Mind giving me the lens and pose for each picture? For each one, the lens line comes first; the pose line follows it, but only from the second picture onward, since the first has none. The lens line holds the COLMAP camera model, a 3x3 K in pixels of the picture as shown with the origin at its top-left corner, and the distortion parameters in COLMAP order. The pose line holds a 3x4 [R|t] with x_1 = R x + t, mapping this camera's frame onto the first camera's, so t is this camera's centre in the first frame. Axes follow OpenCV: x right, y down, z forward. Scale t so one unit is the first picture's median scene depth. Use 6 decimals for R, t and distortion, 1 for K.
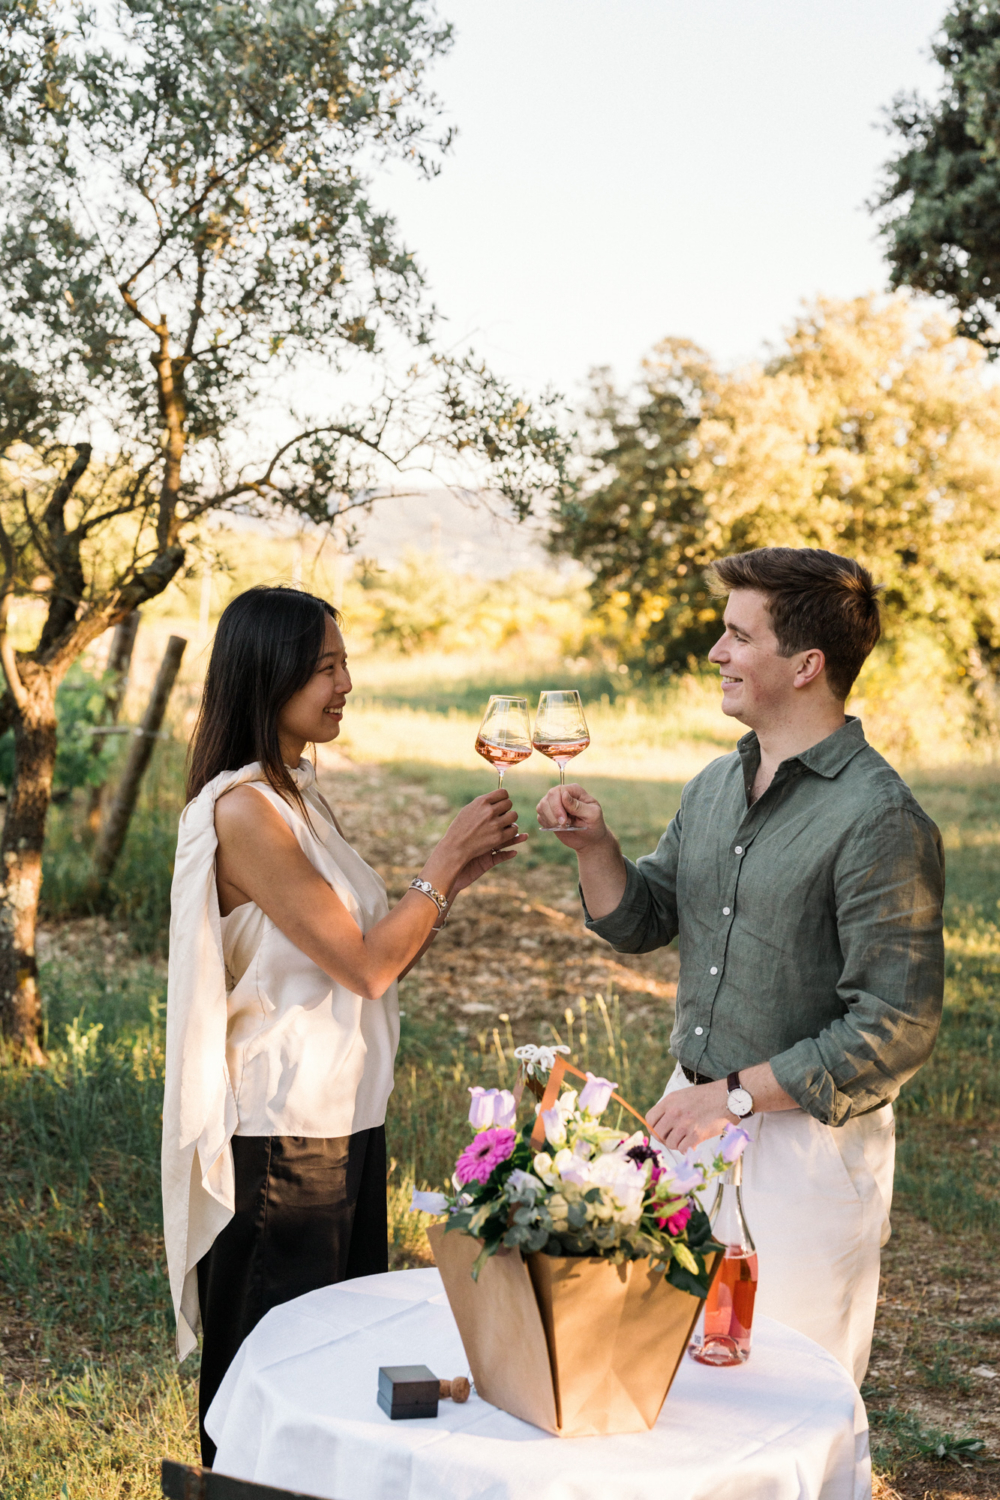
lens RADIAL K [[2185.3, 0, 505.4], [0, 2185.3, 742.0], [0, 0, 1]] dist [0.005860, 0.000000]
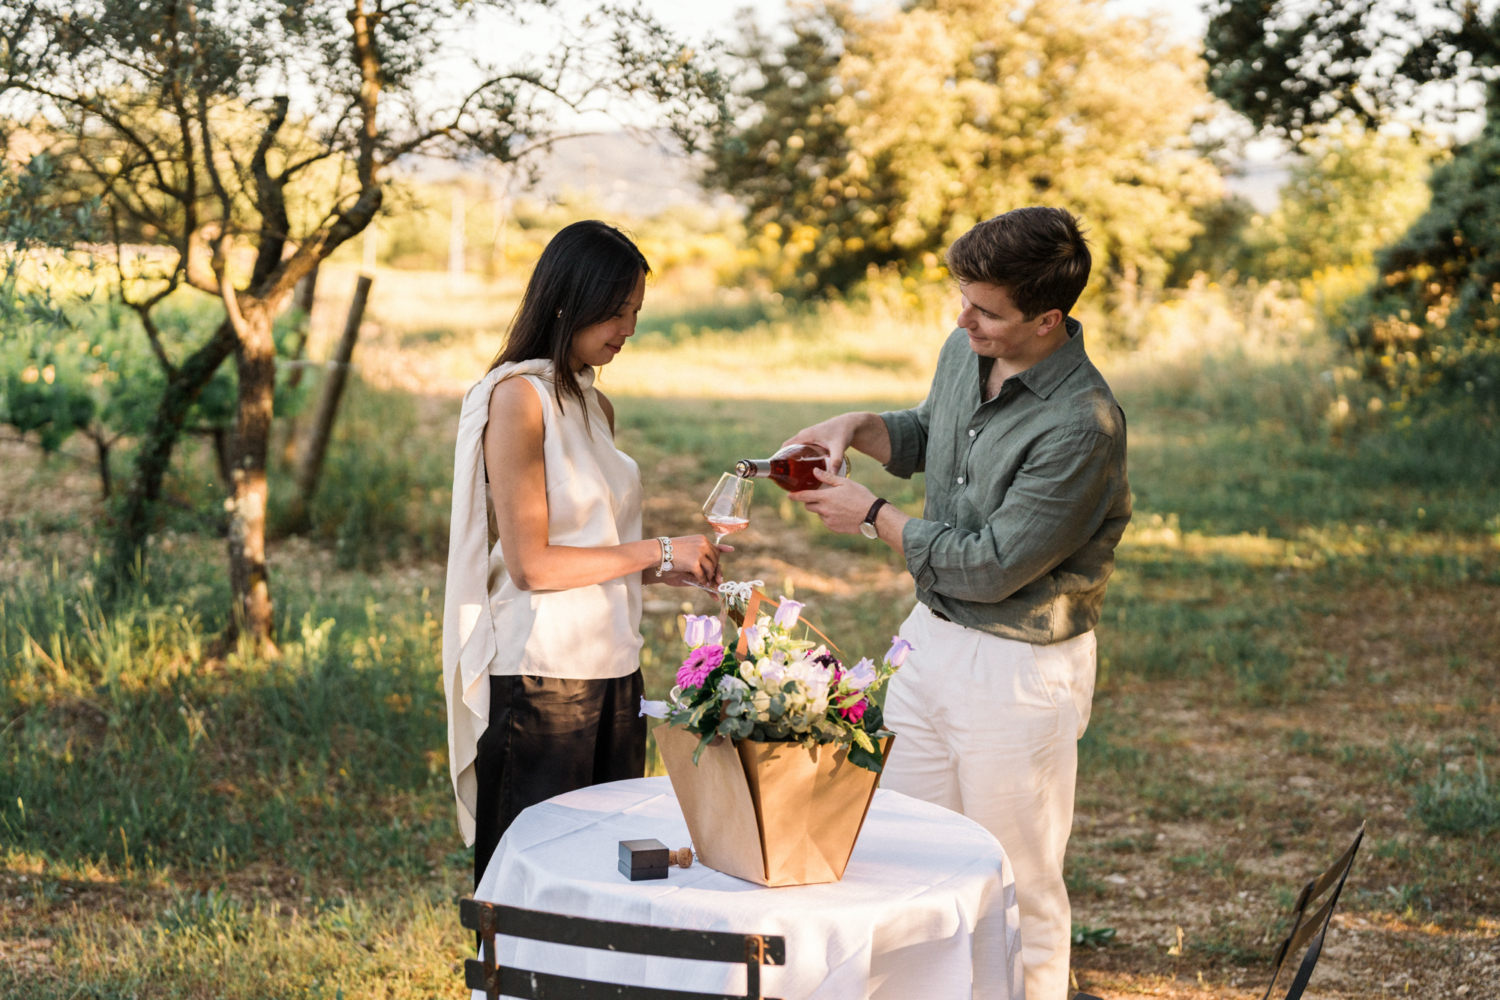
lens RADIAL K [[2185.3, 0, 741.5], [0, 2185.3, 506.8], [0, 0, 1]] dist [0.005860, 0.000000]
pose [[0.998632, -0.034727, 0.039091, -0.015617], [0.032488, 0.997872, 0.056538, 0.014853], [-0.040971, -0.055191, 0.997635, -0.117428]]
